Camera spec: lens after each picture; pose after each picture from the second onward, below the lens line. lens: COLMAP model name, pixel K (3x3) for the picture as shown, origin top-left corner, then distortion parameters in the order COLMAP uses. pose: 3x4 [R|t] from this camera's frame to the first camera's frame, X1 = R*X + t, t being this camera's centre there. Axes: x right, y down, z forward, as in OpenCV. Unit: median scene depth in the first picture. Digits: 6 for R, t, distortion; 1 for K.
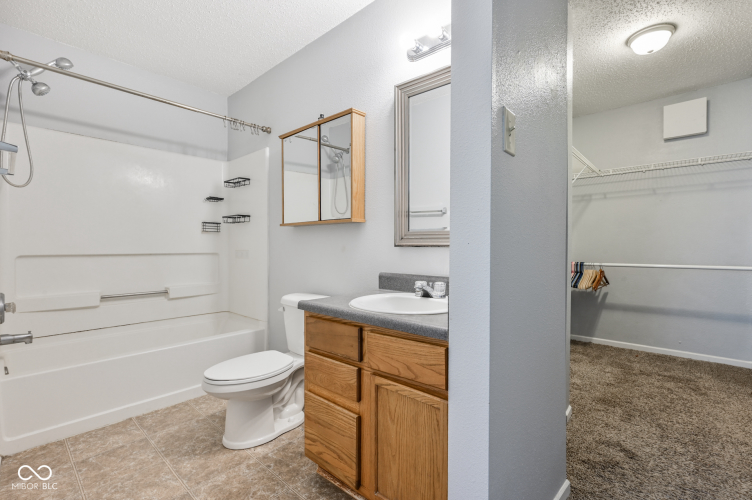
lens RADIAL K [[343.9, 0, 376.0], [0, 343.9, 250.0], [0, 0, 1]] dist [-0.000746, -0.000163]
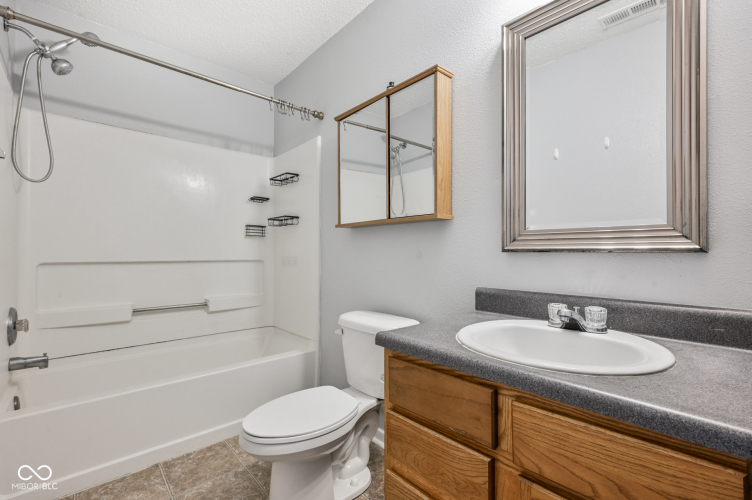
lens RADIAL K [[328.2, 0, 379.2], [0, 328.2, 253.4], [0, 0, 1]] dist [0.000822, 0.000219]
pose [[0.995619, -0.000399, -0.093498, -0.182371], [-0.000648, 0.999937, -0.011168, 0.001711], [0.093496, 0.011180, 0.995557, 0.412827]]
